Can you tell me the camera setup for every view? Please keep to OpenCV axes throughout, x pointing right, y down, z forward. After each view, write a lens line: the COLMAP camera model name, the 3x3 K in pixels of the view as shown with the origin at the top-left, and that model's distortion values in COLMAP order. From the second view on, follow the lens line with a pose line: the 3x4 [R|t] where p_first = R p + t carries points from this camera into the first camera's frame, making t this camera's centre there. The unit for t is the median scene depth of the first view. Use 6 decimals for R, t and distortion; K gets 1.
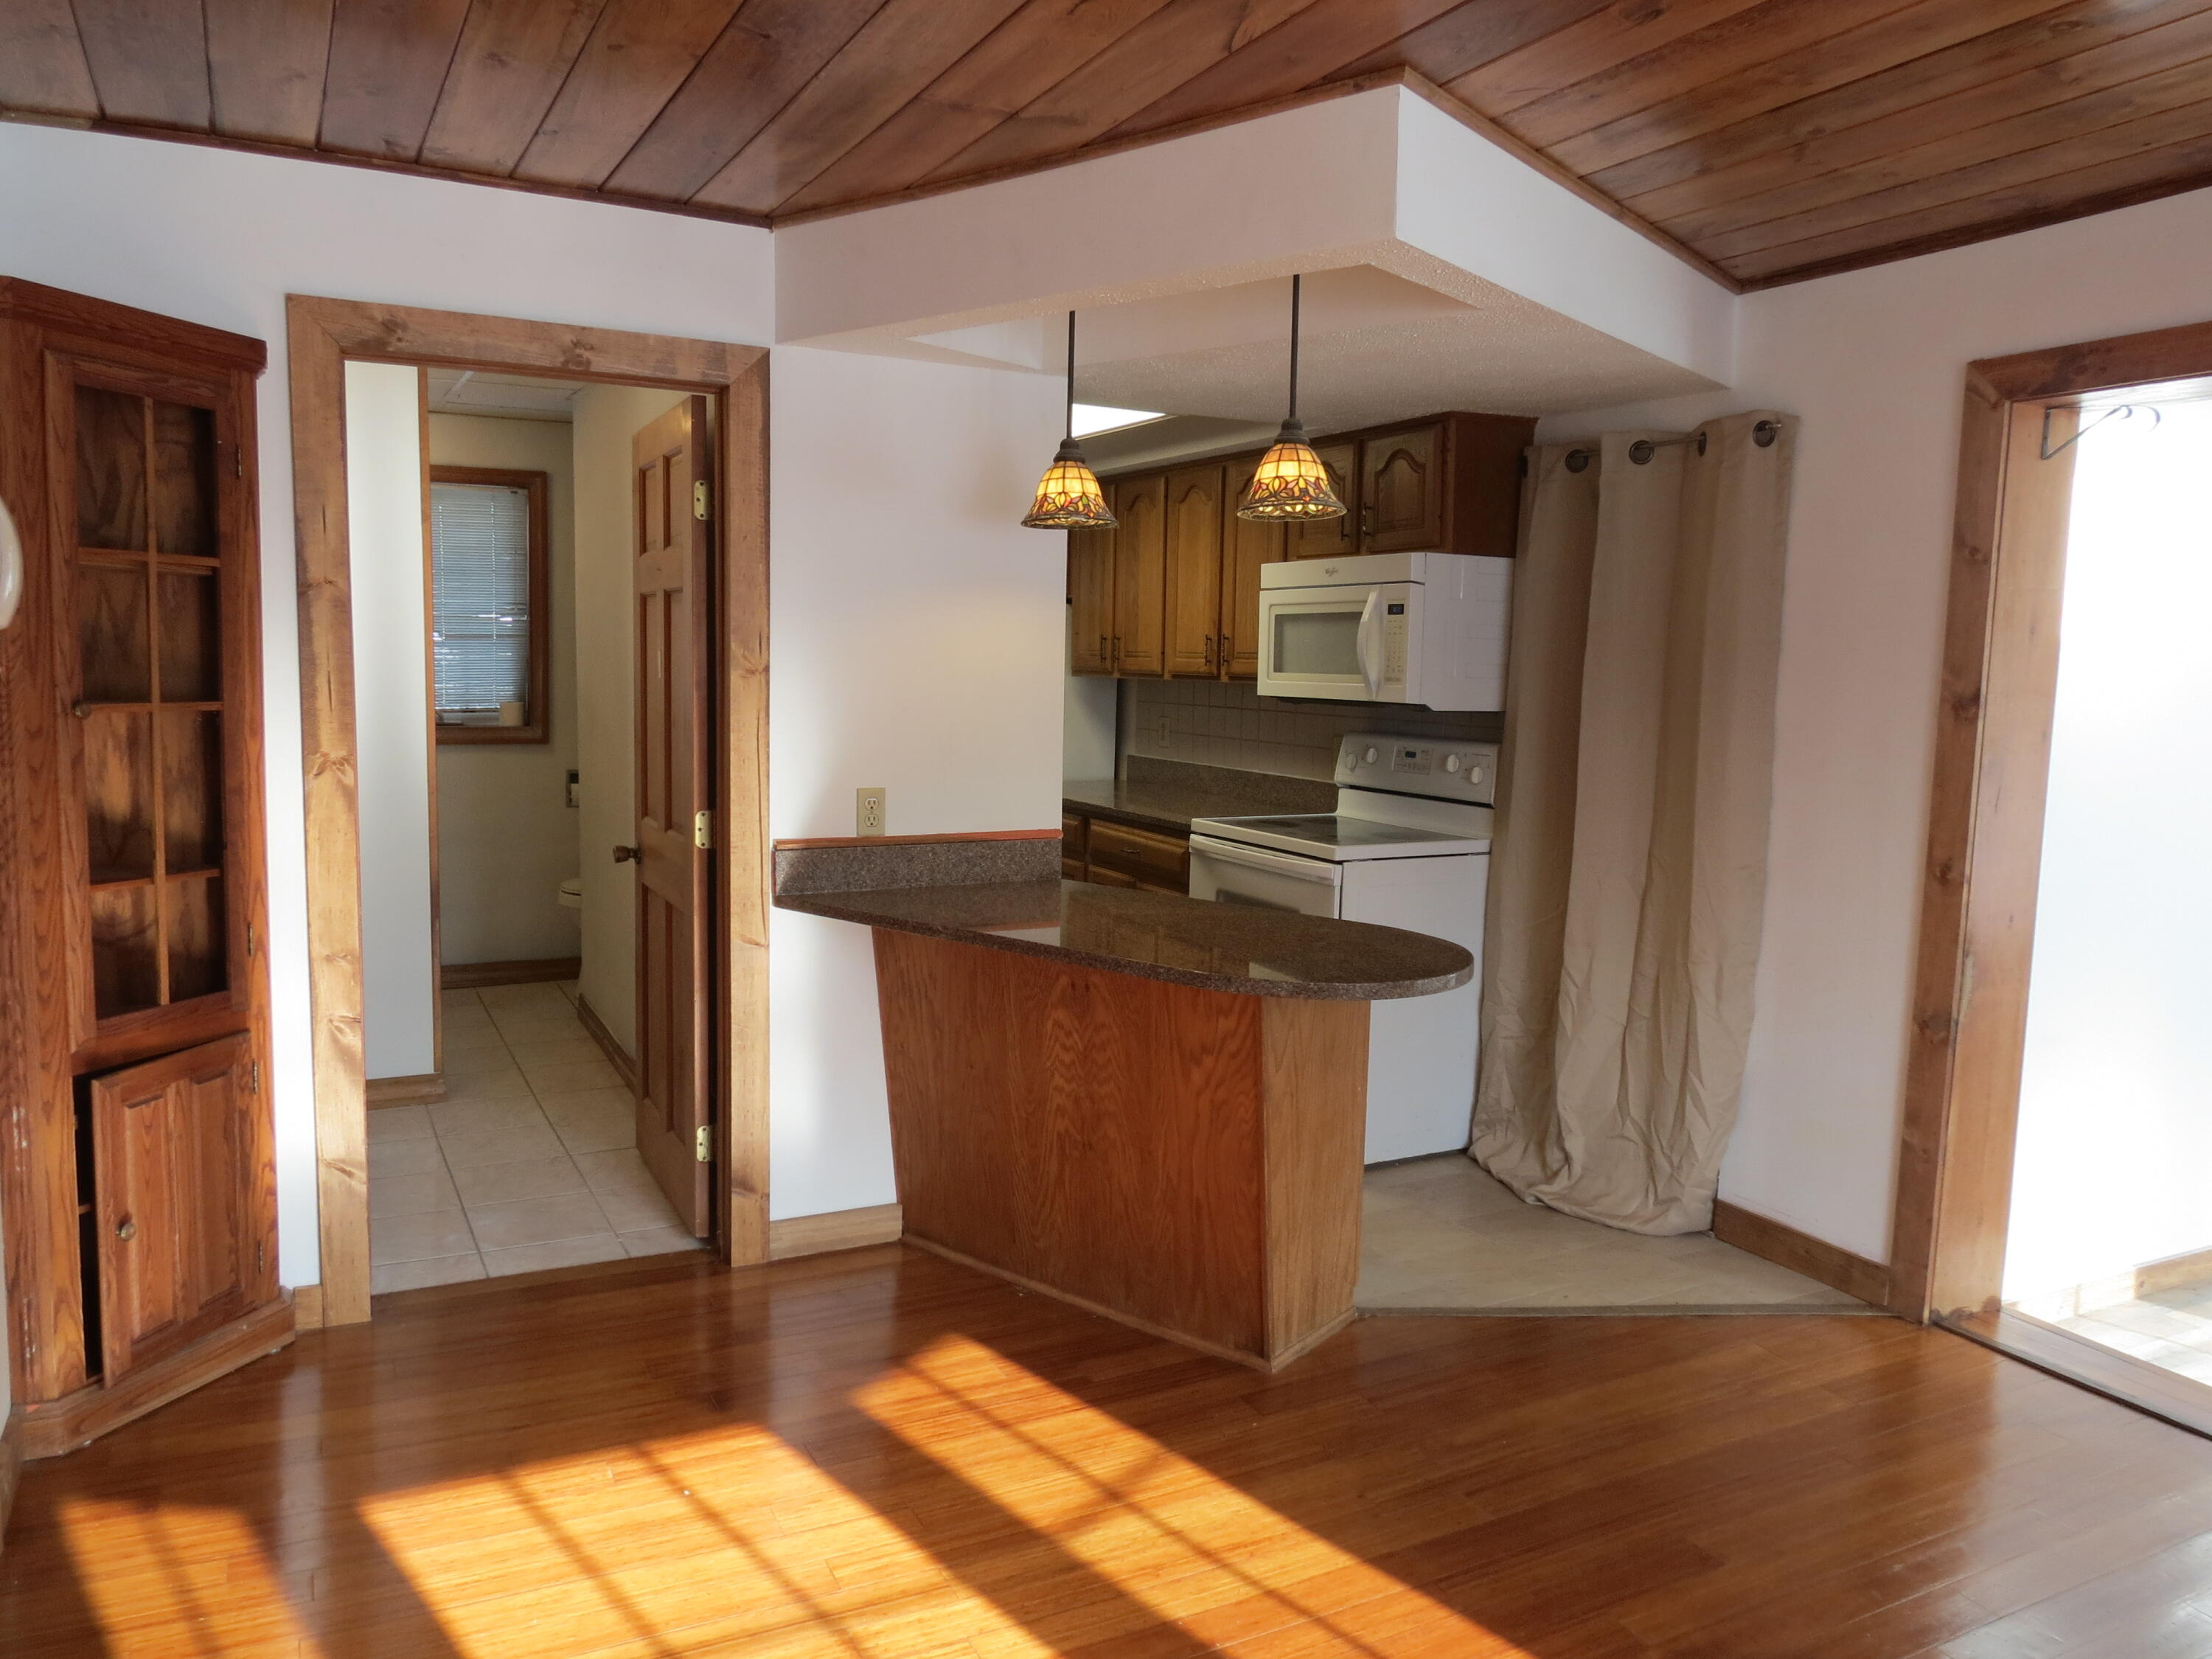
lens RADIAL K [[1597.3, 0, 1111.2], [0, 1597.3, 829.2], [0, 0, 1]] dist [-0.026611, 0.027003]
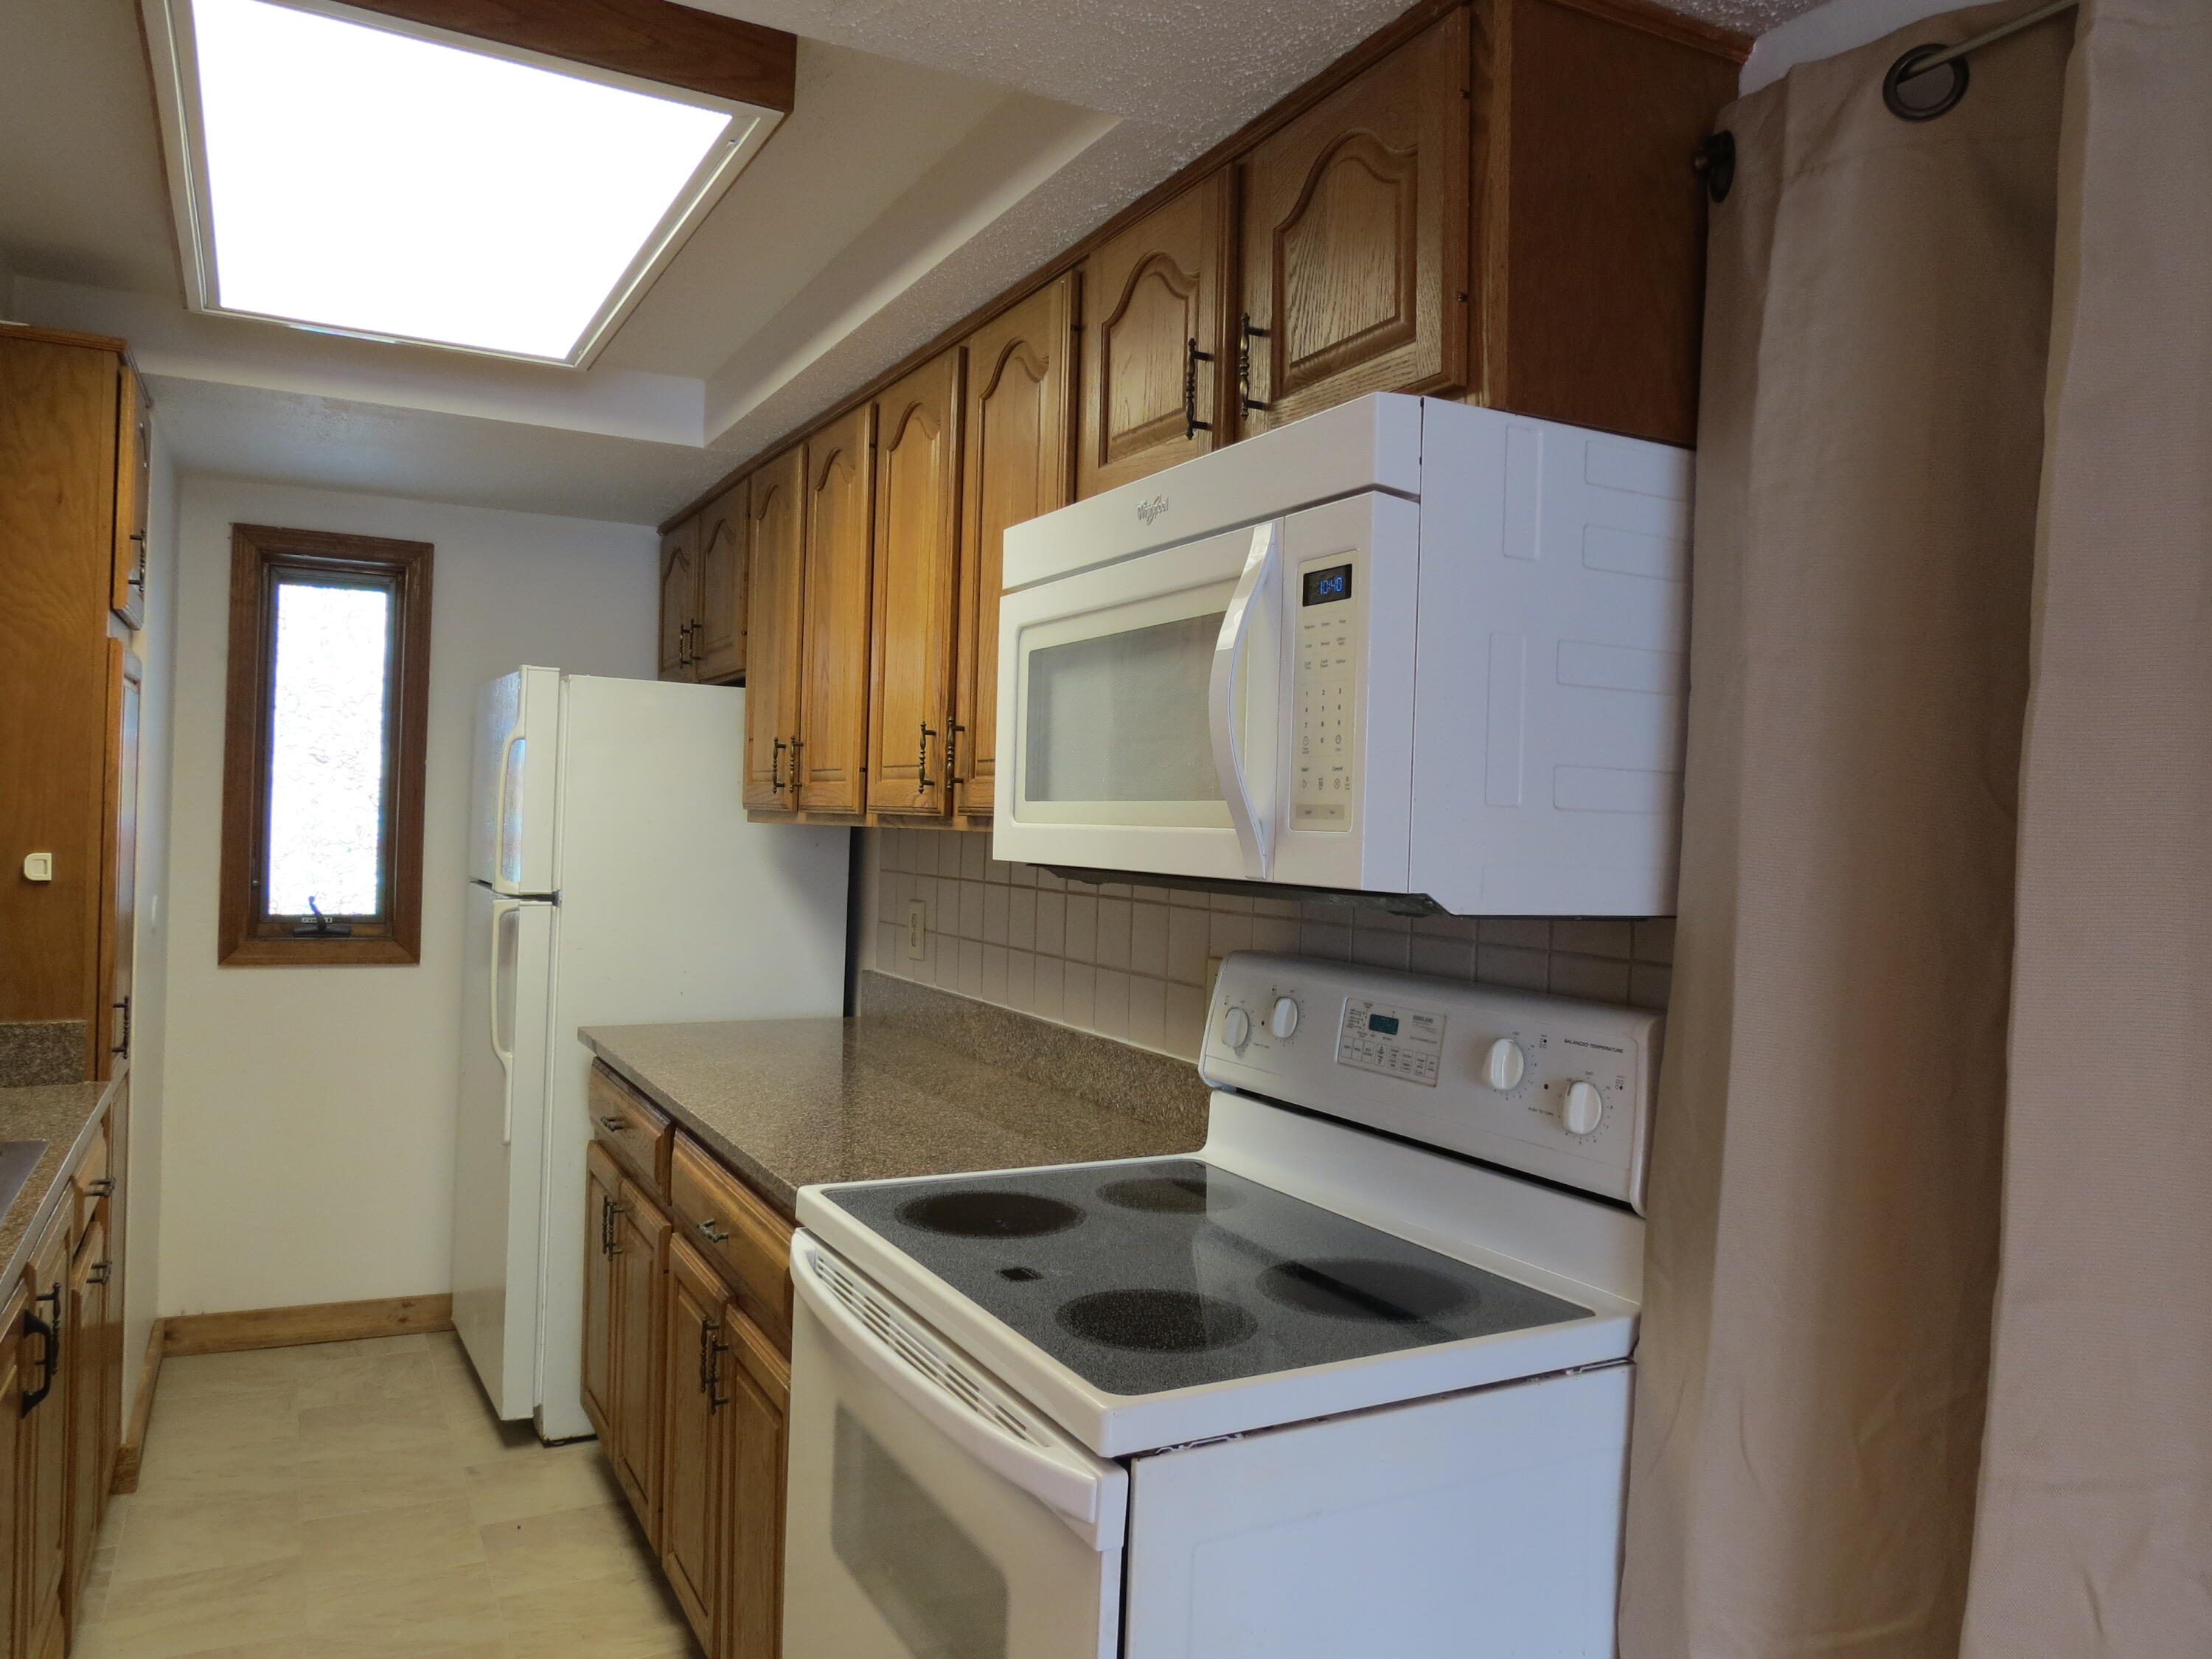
lens RADIAL K [[1575.2, 0, 1102.4], [0, 1575.2, 828.8], [0, 0, 1]] dist [-0.022800, 0.009281]
pose [[0.999926, 0.010874, -0.005398, 0.122195], [-0.011384, 0.994326, -0.105765, -0.051737], [0.004217, 0.105819, 0.994376, 0.624548]]
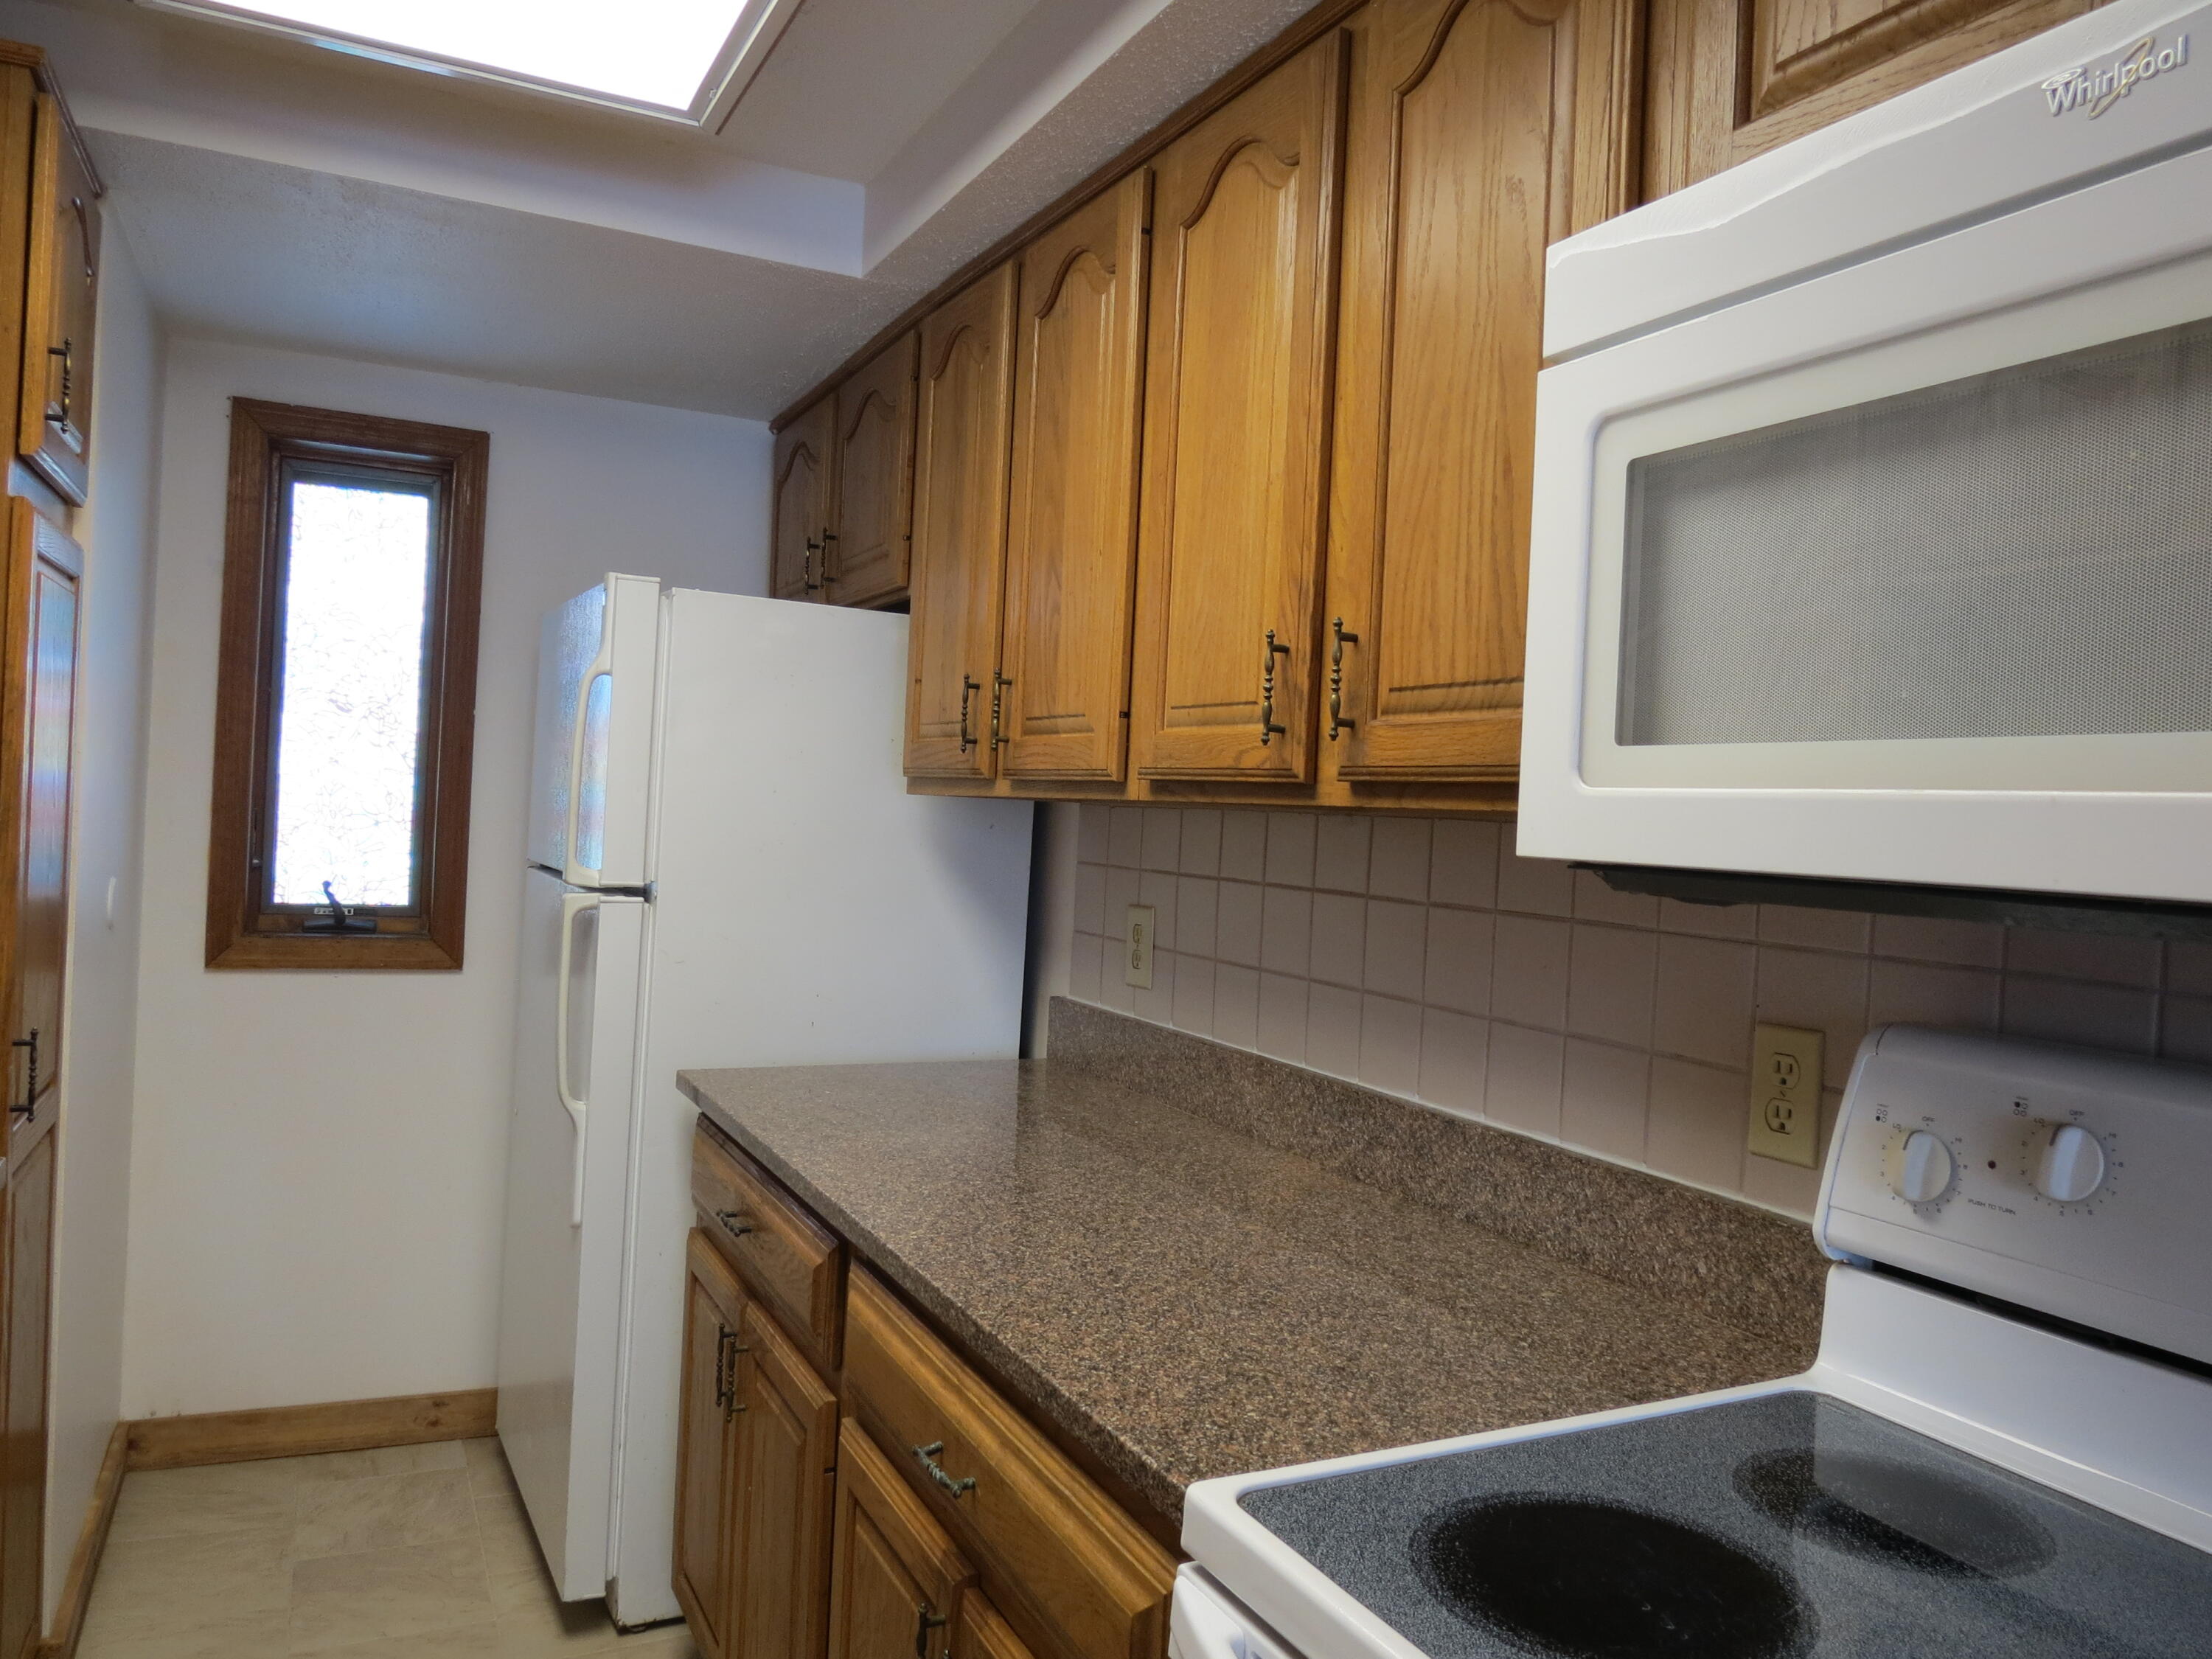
lens RADIAL K [[1567.7, 0, 1098.1], [0, 1567.7, 828.5], [0, 0, 1]] dist [-0.011957, -0.005144]
pose [[0.999068, 0.030123, -0.030910, 0.043048], [-0.033057, 0.994508, -0.099298, -0.066131], [0.027749, 0.100227, 0.994578, 0.802793]]
